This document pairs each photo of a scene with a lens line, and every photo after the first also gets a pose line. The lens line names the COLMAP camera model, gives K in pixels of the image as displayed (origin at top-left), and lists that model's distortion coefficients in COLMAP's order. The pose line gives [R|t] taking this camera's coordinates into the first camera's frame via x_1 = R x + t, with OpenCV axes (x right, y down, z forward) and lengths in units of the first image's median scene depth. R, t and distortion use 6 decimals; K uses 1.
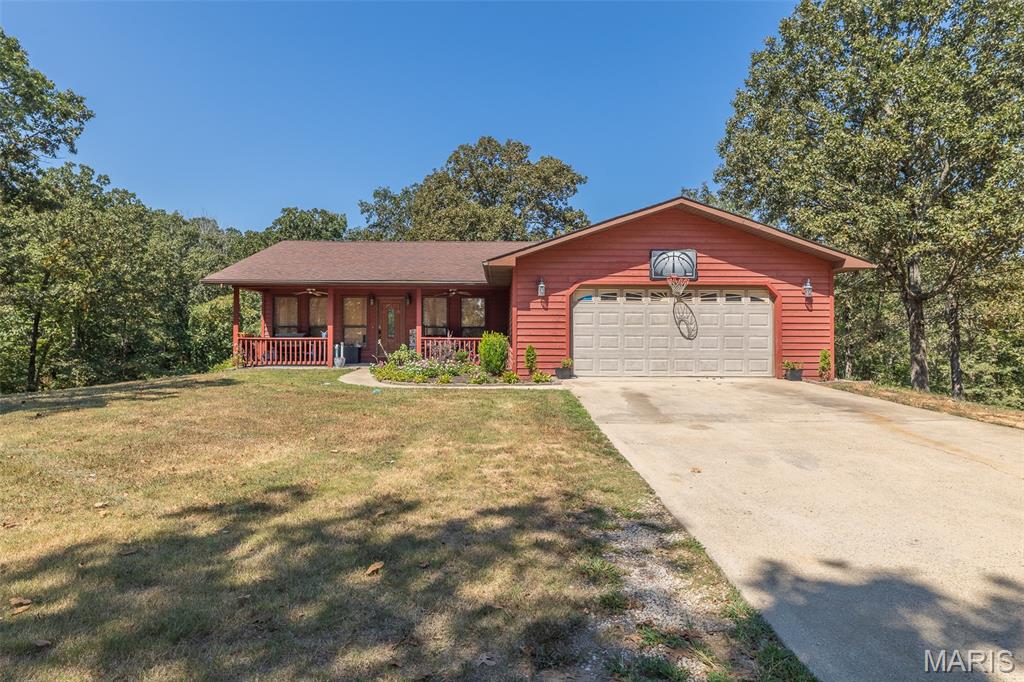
lens RADIAL K [[620.8, 0, 512.0], [0, 620.8, 341.0], [0, 0, 1]] dist [0.000622, 0.000028]
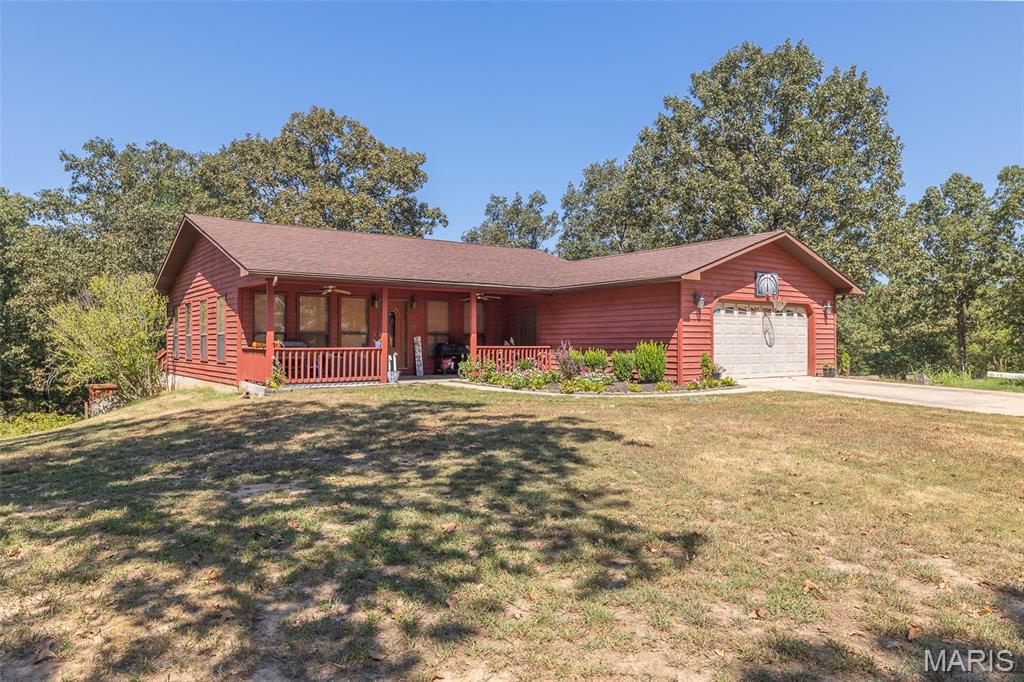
lens RADIAL K [[694.7, 0, 512.0], [0, 694.7, 341.0], [0, 0, 1]] dist [-0.001238, -0.000640]
pose [[0.804223, -0.002675, 0.594321, -0.932343], [0.007284, 0.999959, -0.005356, -0.010162], [-0.594283, 0.008636, 0.804210, 0.205010]]
